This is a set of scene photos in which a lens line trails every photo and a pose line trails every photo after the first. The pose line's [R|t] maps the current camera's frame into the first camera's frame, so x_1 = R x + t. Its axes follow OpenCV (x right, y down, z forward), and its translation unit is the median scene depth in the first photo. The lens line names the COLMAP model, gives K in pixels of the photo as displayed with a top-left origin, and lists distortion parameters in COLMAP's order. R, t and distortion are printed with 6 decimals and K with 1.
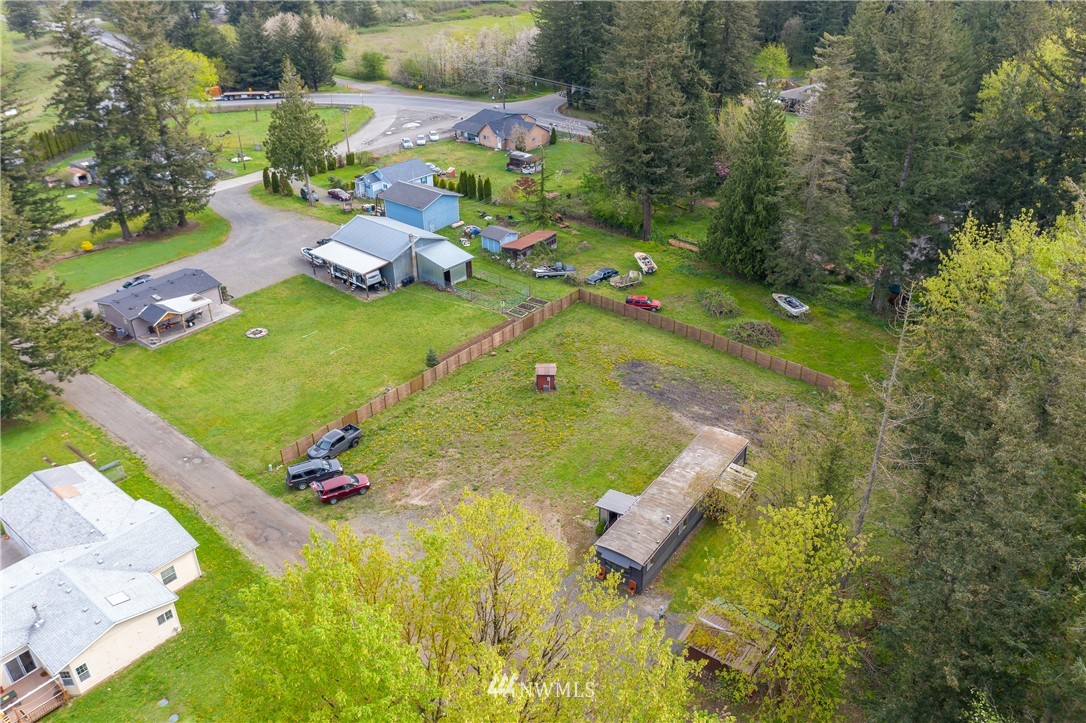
lens RADIAL K [[898.5, 0, 543.0], [0, 898.5, 361.5], [0, 0, 1]] dist [-0.010535, -0.008252]
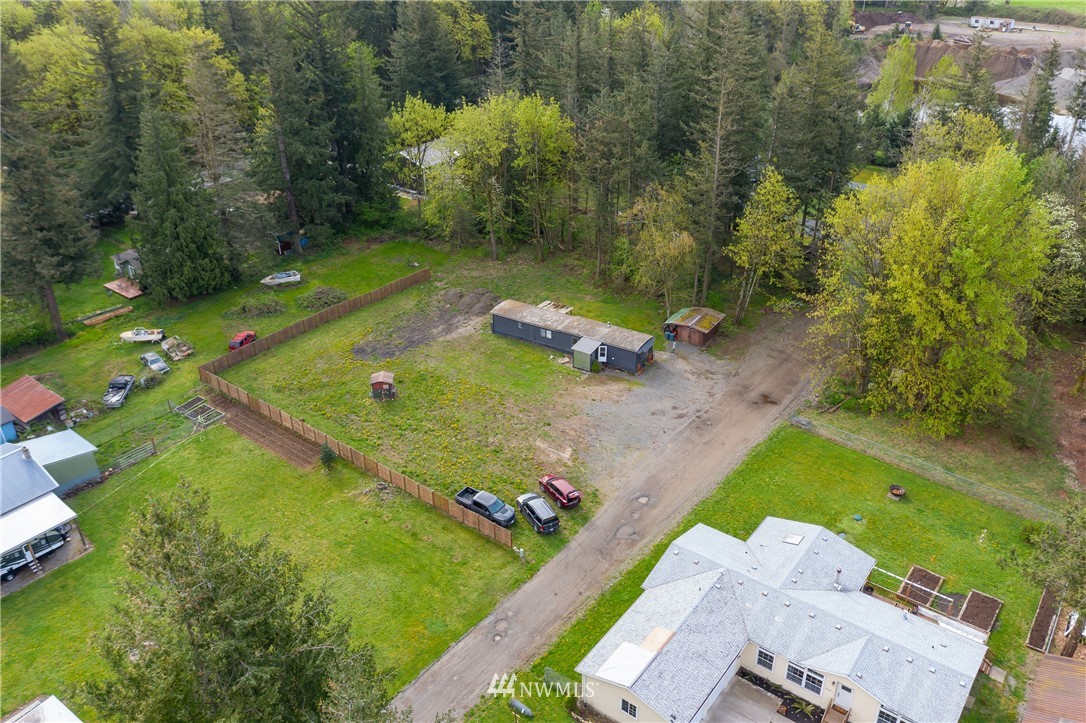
lens RADIAL K [[852.1, 0, 543.0], [0, 852.1, 361.5], [0, 0, 1]] dist [0.001853, -0.000722]
pose [[-0.040885, -0.481413, 0.875540, -0.869278], [0.503195, 0.747115, 0.434296, -0.345348], [-0.863205, 0.458324, 0.211698, 0.655194]]
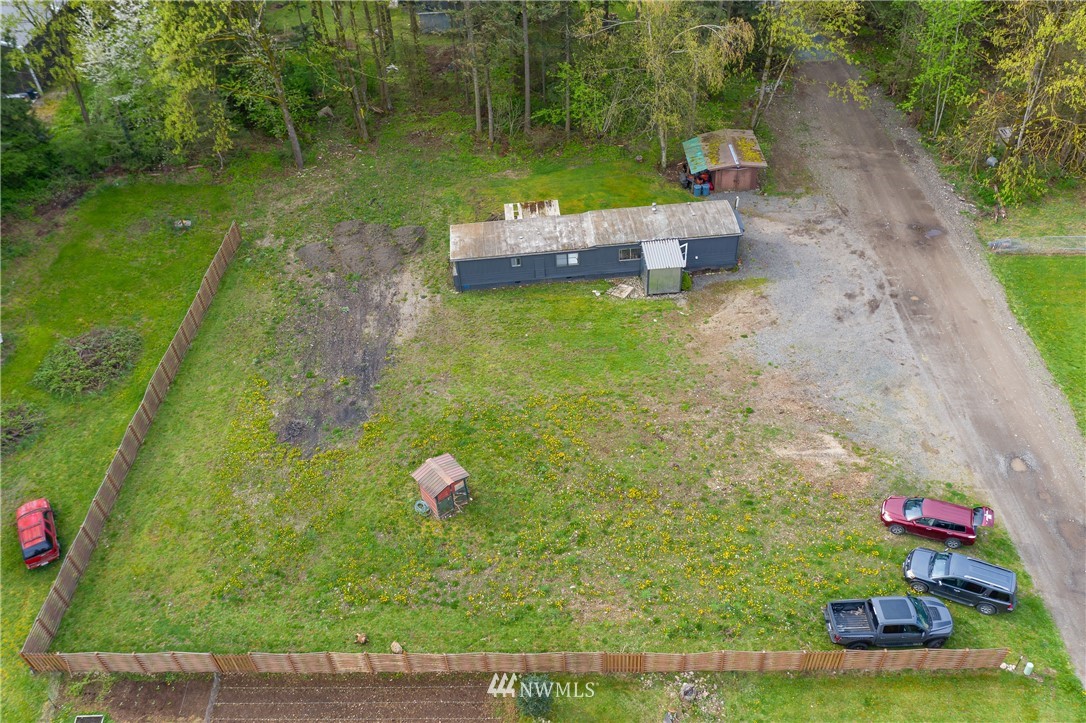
lens RADIAL K [[898.5, 0, 543.0], [0, 898.5, 361.5], [0, 0, 1]] dist [-0.010535, -0.008252]
pose [[-0.632602, -0.499463, 0.591905, -0.311768], [0.425228, 0.414767, 0.804456, -0.415216], [-0.647298, 0.760595, -0.049997, 0.976194]]
